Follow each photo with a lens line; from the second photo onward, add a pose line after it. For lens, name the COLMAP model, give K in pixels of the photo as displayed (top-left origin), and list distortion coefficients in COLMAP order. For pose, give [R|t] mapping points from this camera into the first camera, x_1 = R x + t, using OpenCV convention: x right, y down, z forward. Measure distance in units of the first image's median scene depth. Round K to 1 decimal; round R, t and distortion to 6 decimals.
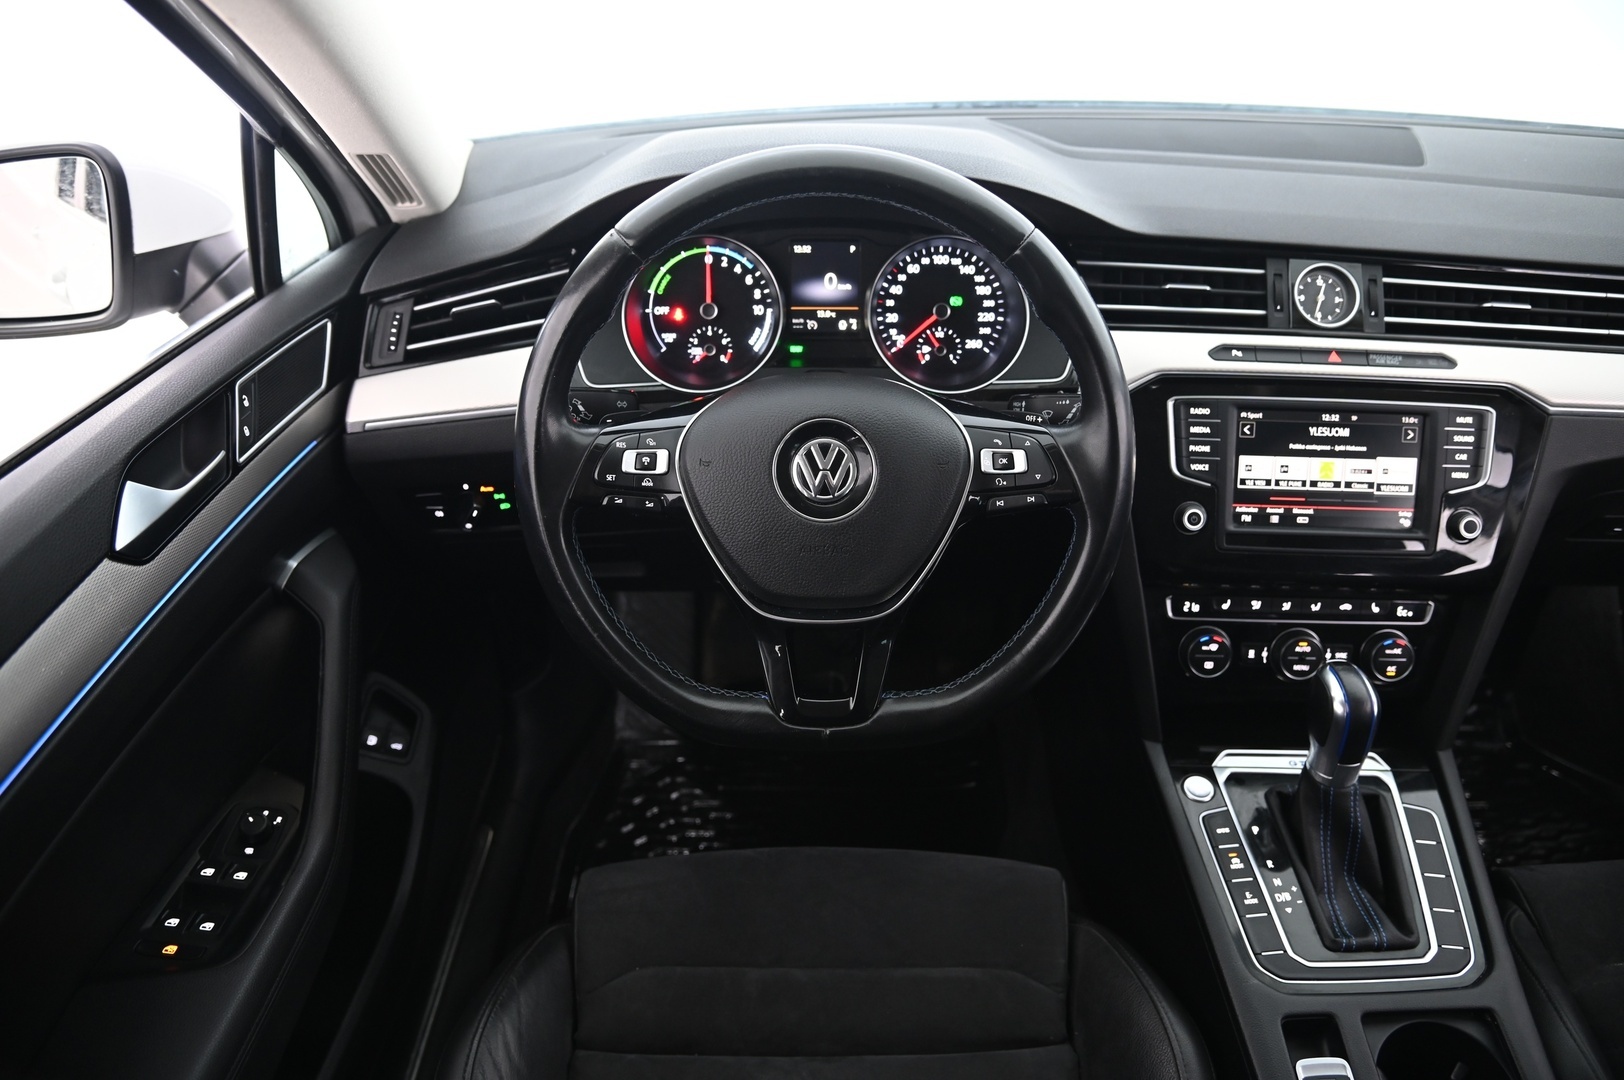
lens RADIAL K [[1122.0, 0, 815.8], [0, 1122.0, 545.2], [0, 0, 1]] dist [-0.108514, 0.050496]
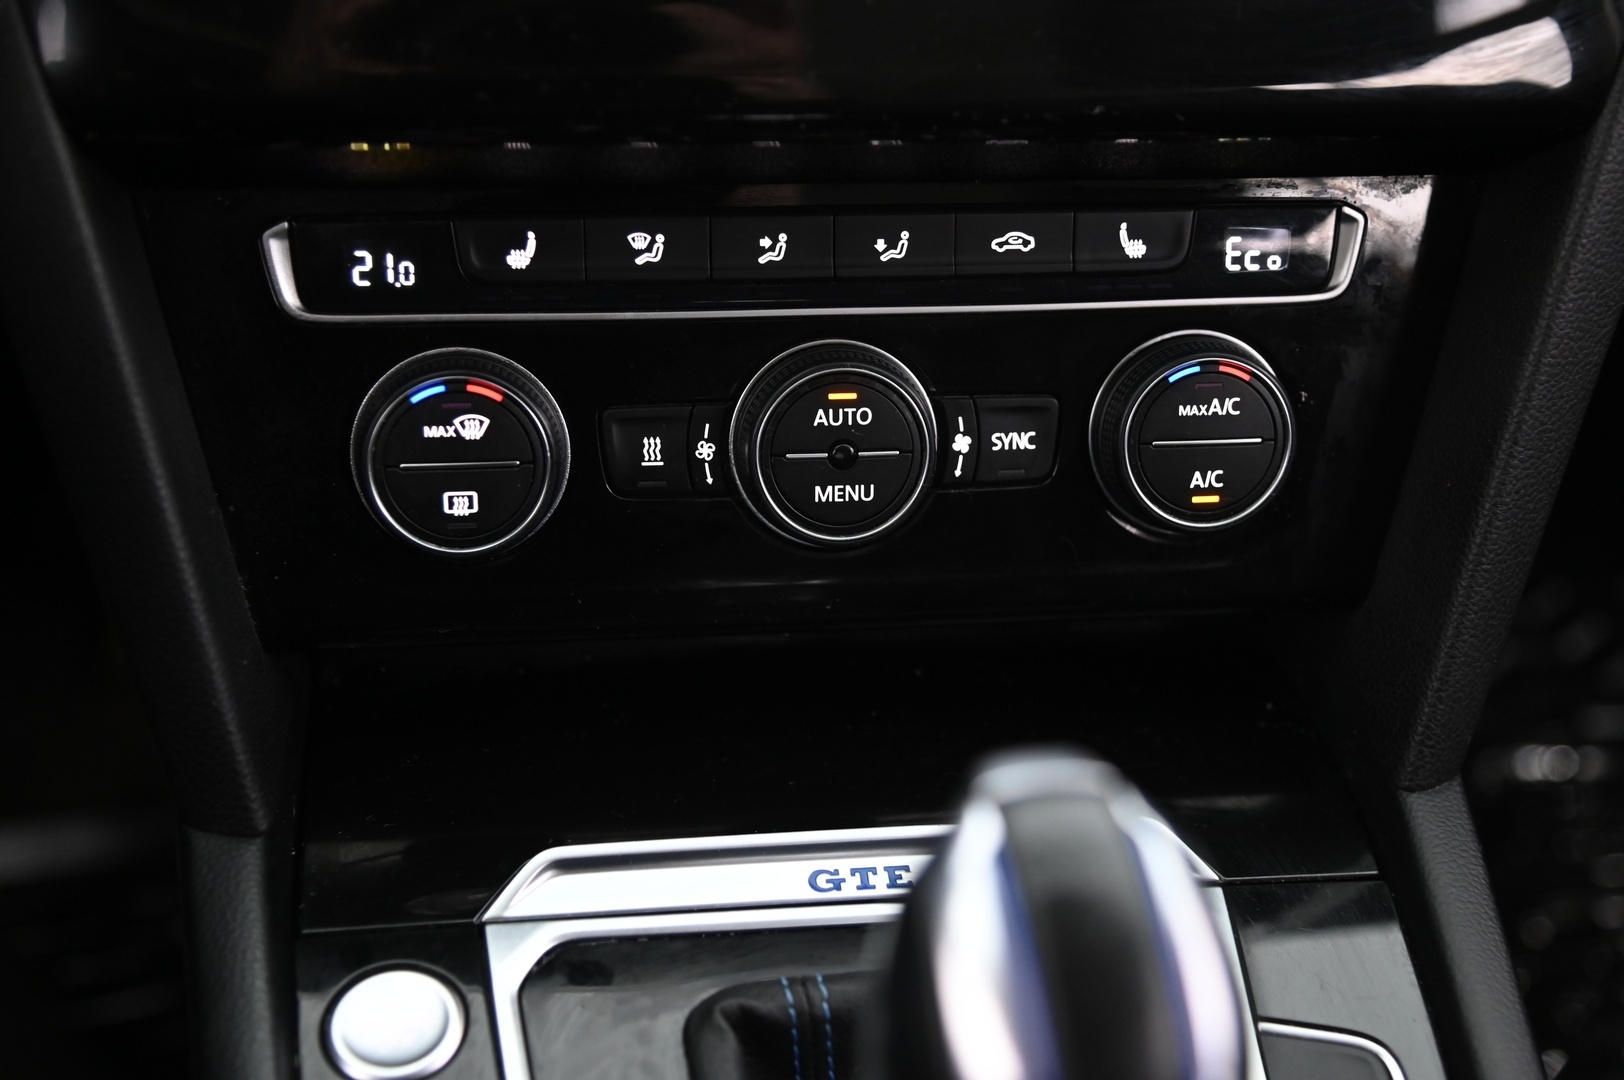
lens RADIAL K [[2183.3, 0, 813.4], [0, 2183.3, 535.8], [0, 0, 1]] dist [0.130491, 0.000000]
pose [[0.983383, -0.059822, 0.171404, 0.350570], [0.052917, 0.997603, 0.044579, 0.098886], [-0.173660, -0.034768, 0.984192, 0.515851]]
